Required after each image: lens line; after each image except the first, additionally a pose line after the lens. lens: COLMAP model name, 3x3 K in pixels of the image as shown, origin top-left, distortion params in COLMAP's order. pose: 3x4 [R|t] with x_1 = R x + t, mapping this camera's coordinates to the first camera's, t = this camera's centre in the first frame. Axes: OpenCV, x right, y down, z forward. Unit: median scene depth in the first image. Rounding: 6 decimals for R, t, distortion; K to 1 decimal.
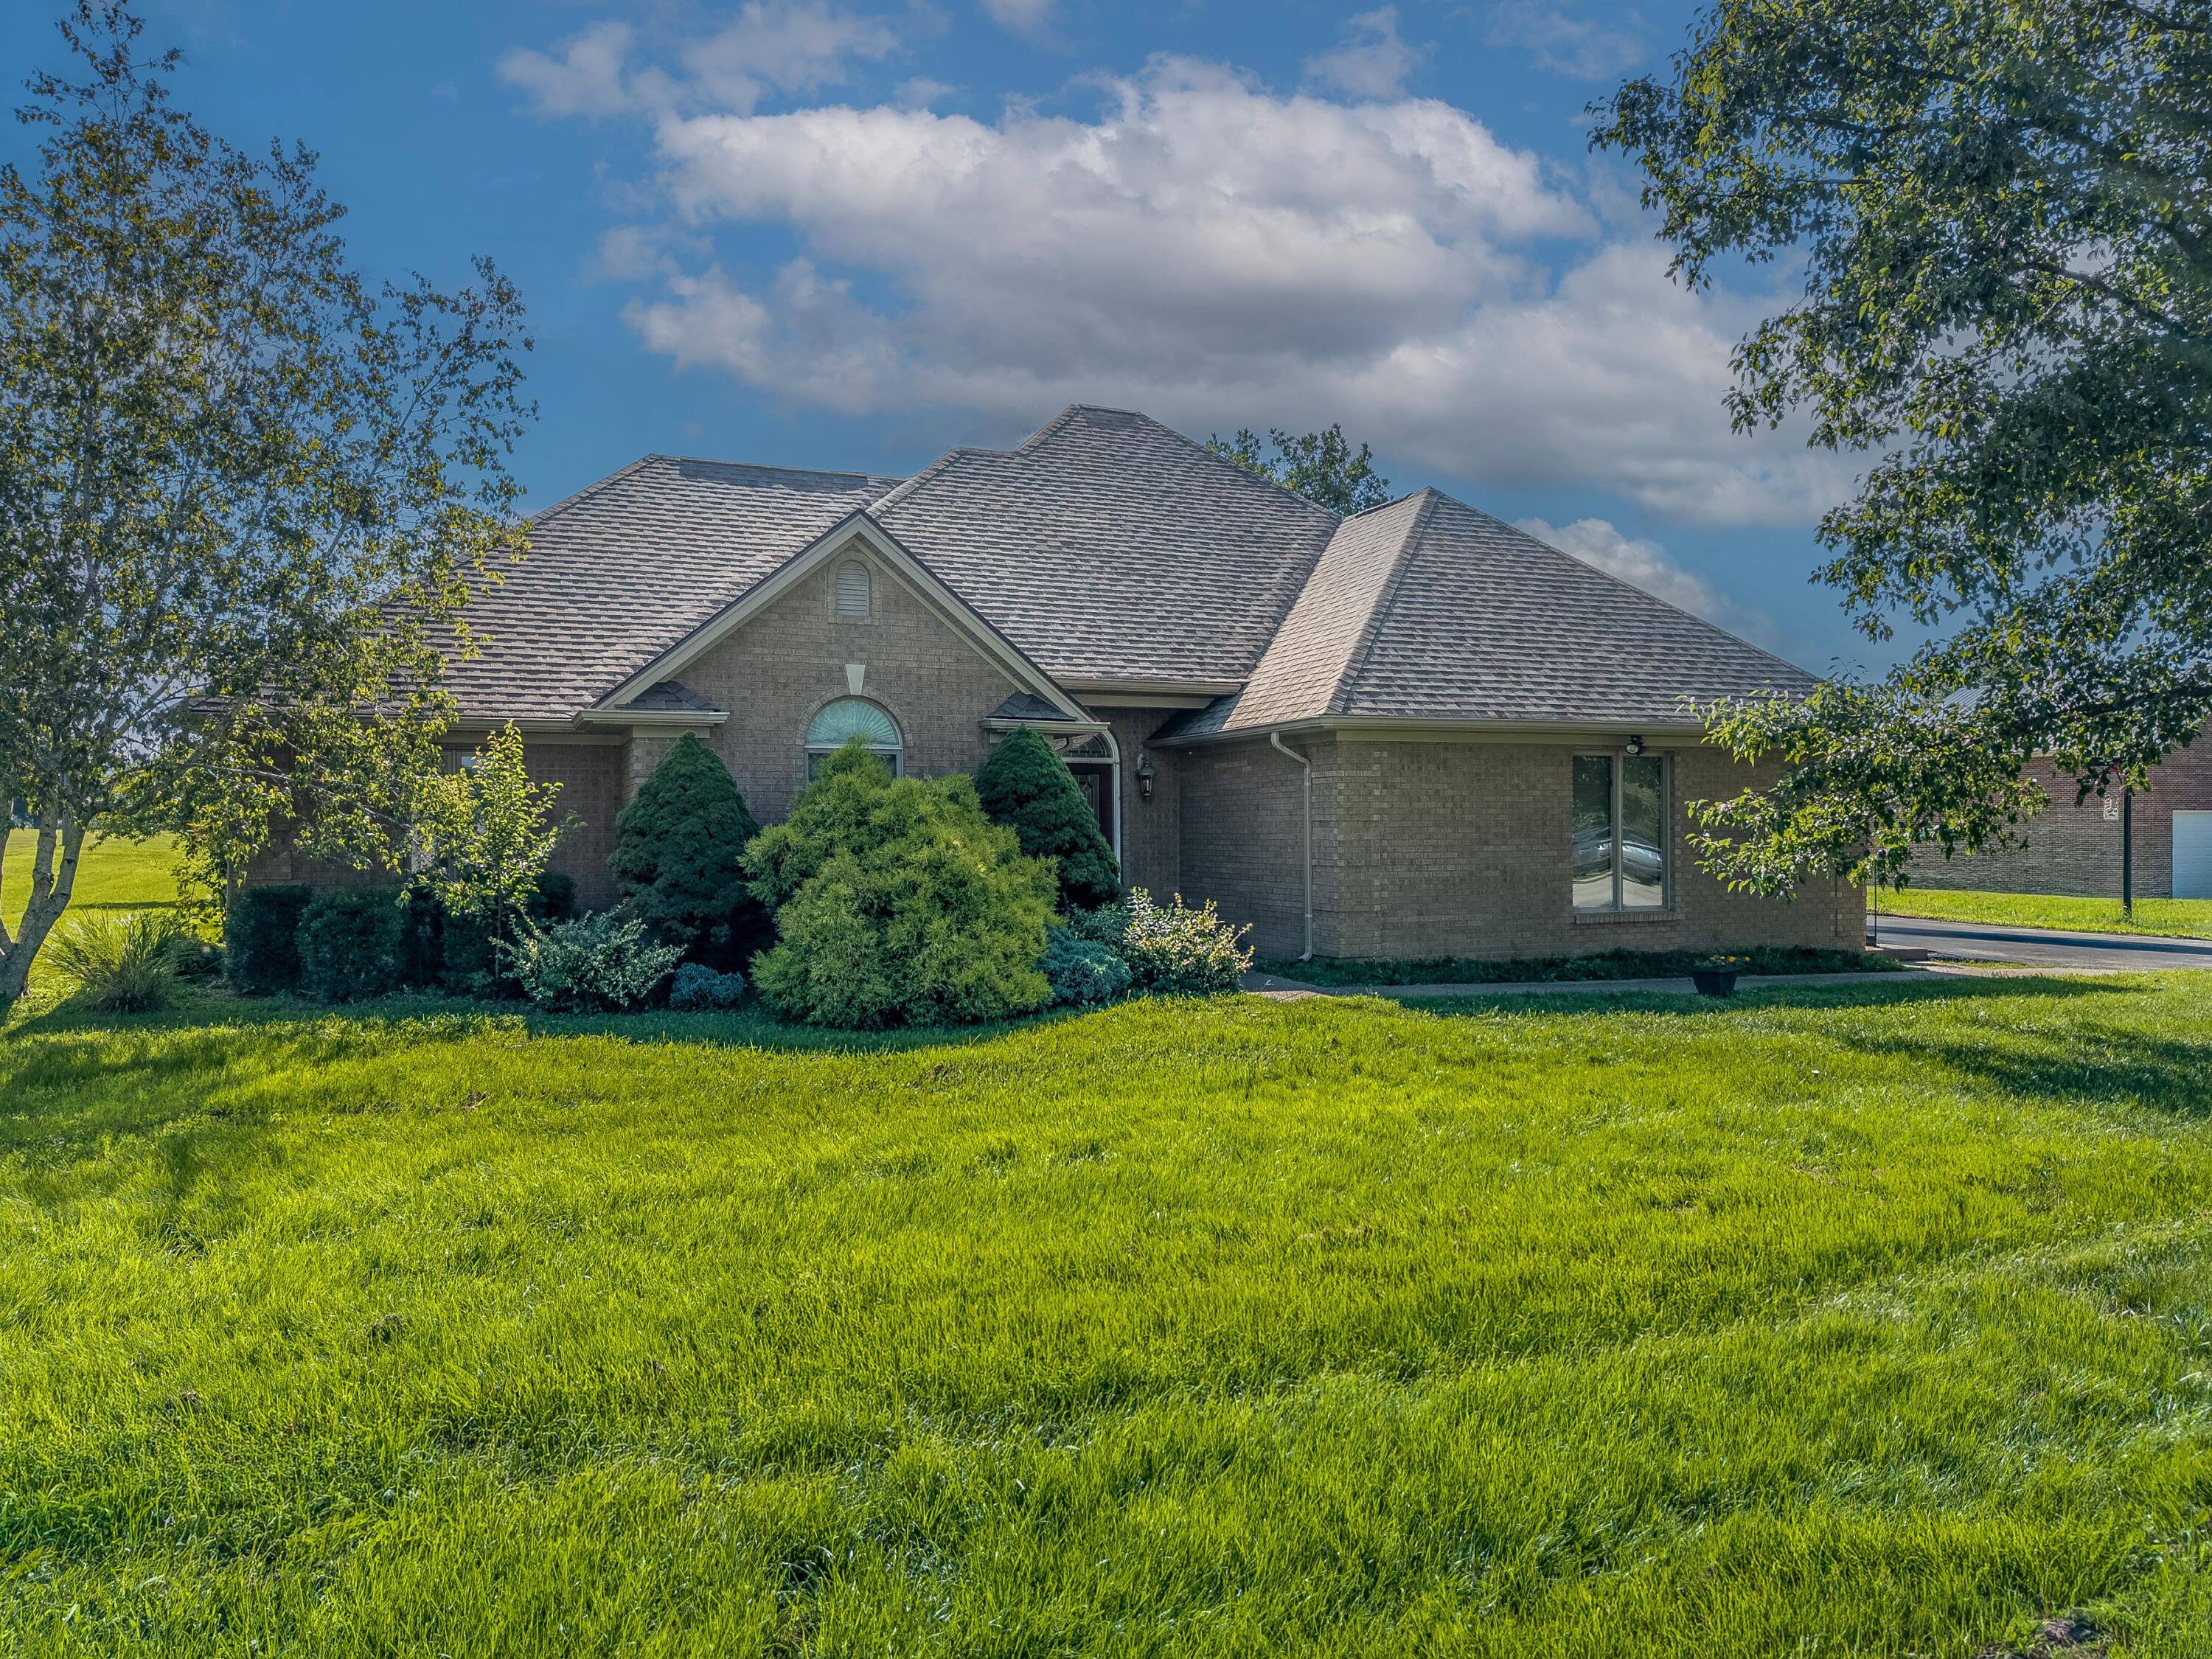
lens RADIAL K [[1486.5, 0, 1099.8], [0, 1486.5, 816.7], [0, 0, 1]] dist [0.023002, -0.017924]
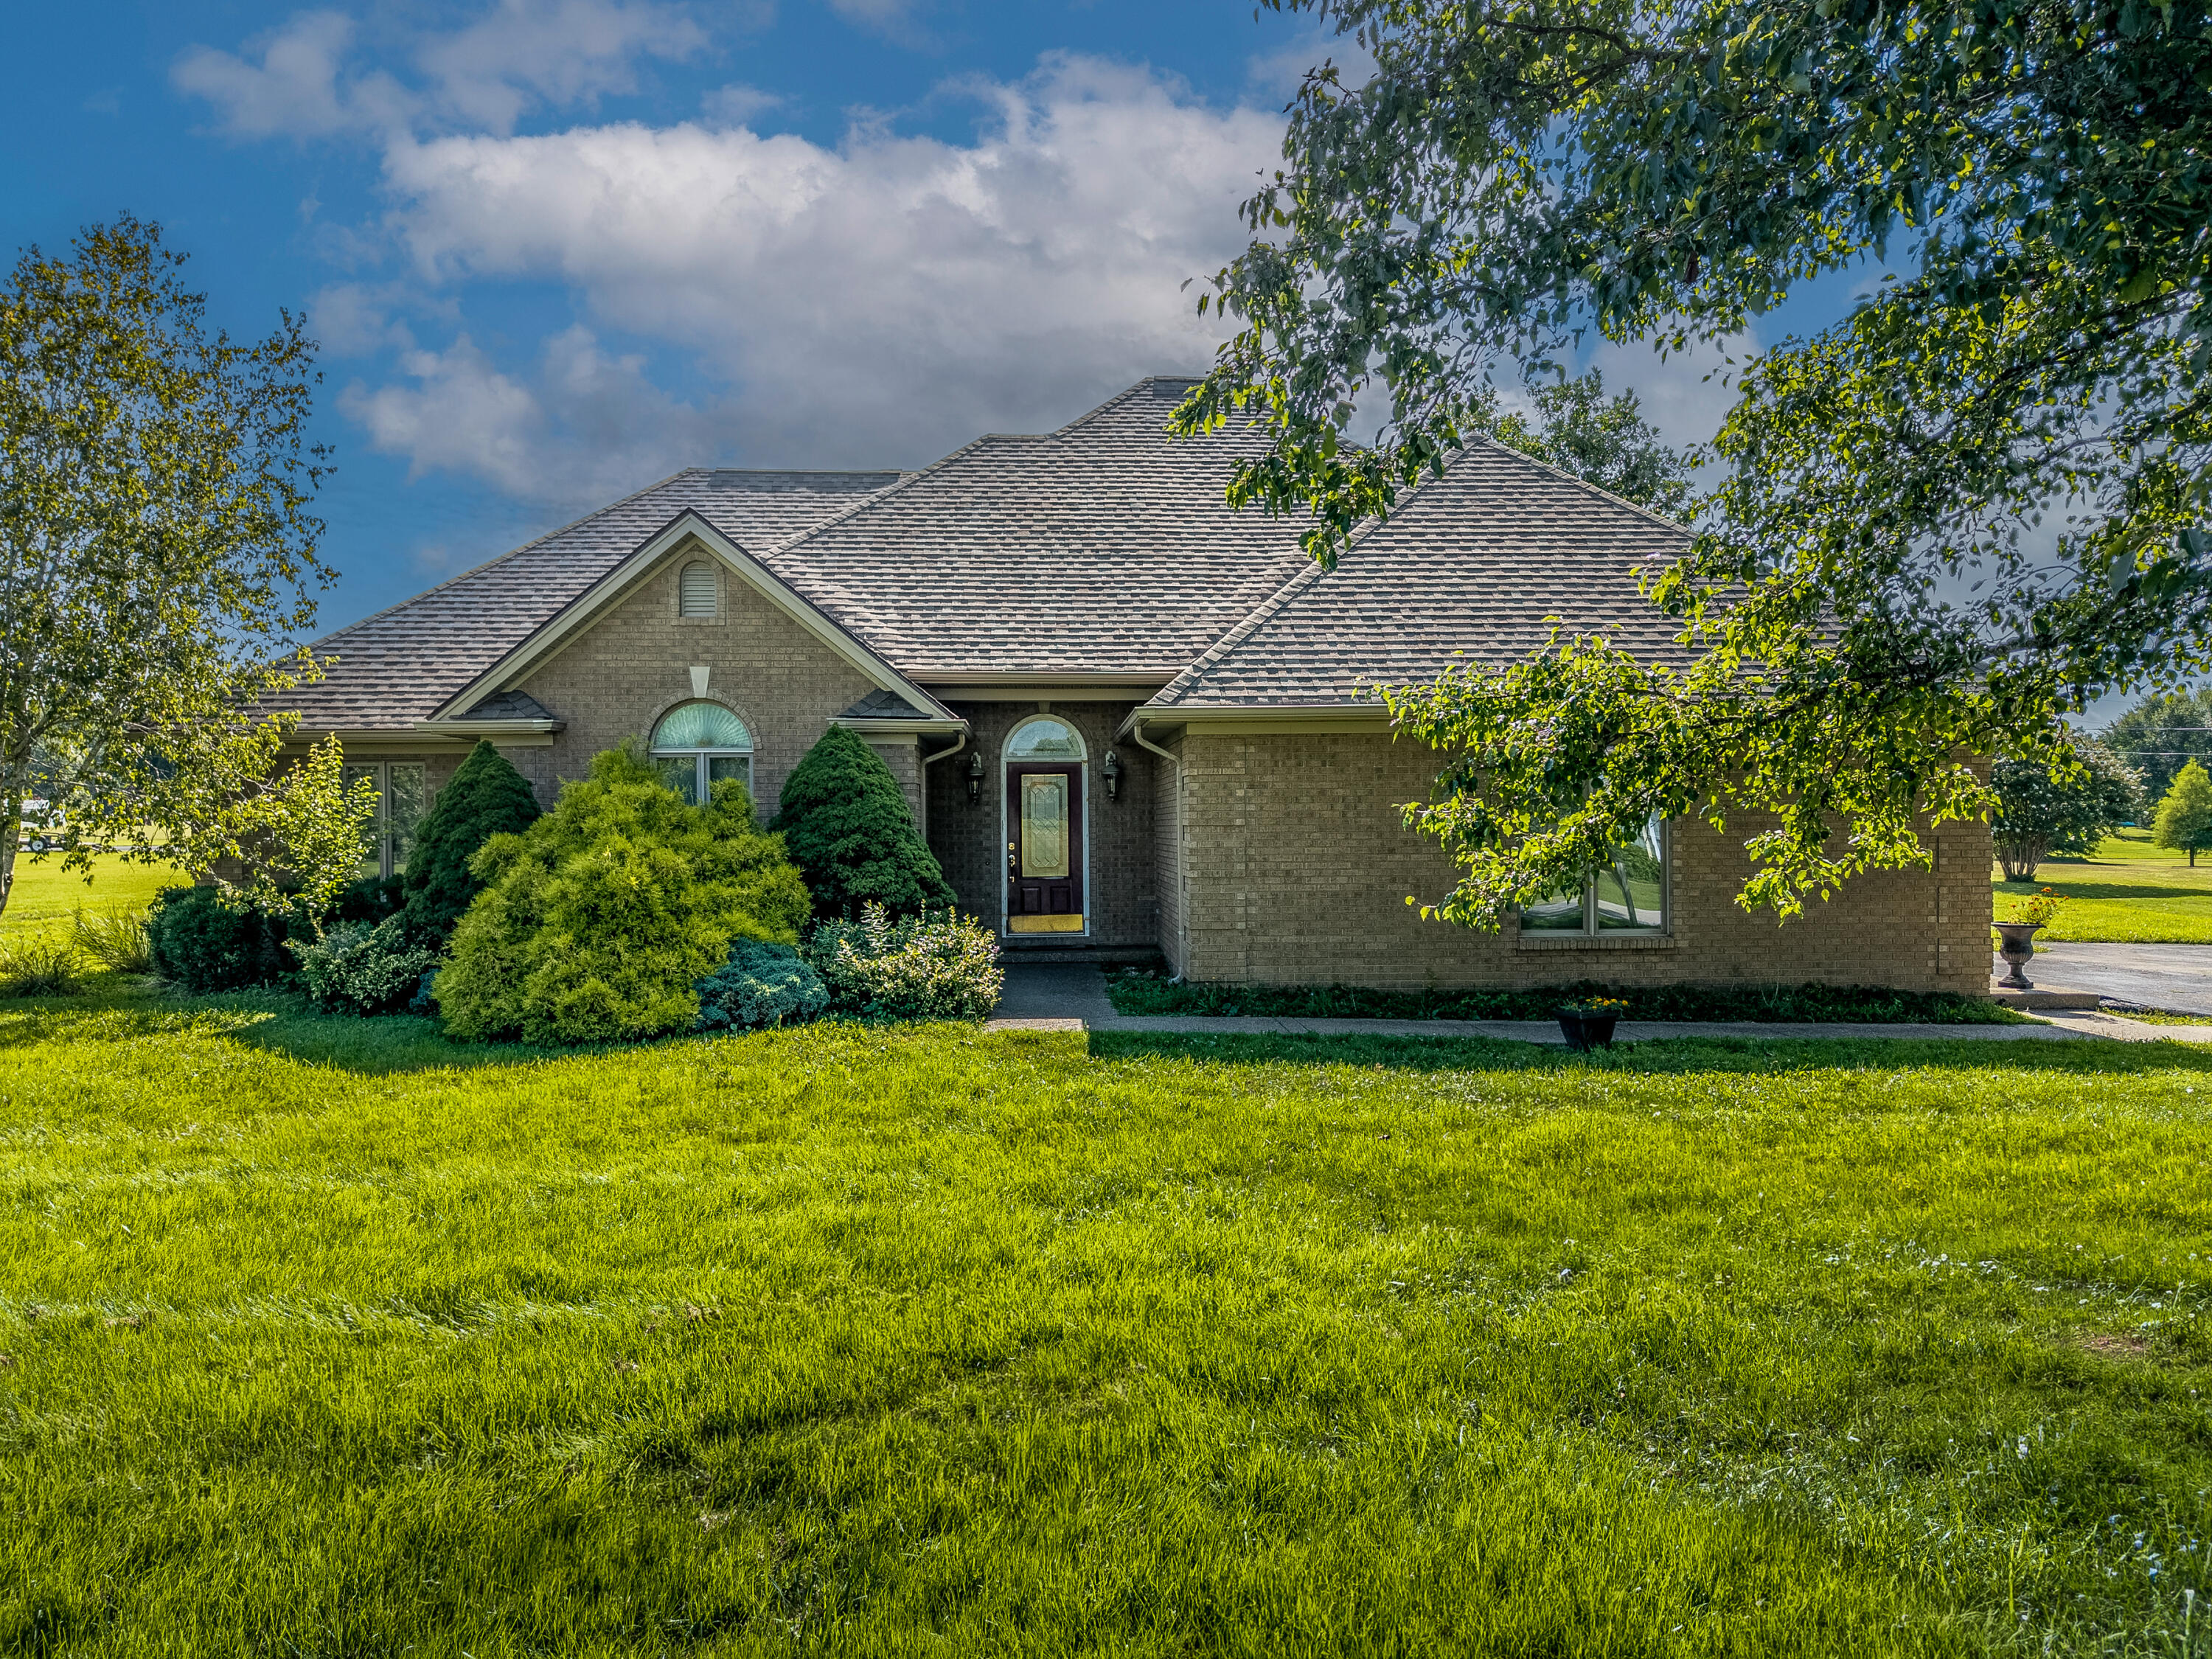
lens RADIAL K [[1548.1, 0, 1205.2], [0, 1548.1, 734.9], [0, 0, 1]] dist [-0.004679, 0.005752]
pose [[0.947674, -0.022409, -0.318452, 0.472138], [0.005480, 0.998528, -0.053958, -0.001501], [0.319193, 0.049390, 0.946402, 0.151107]]
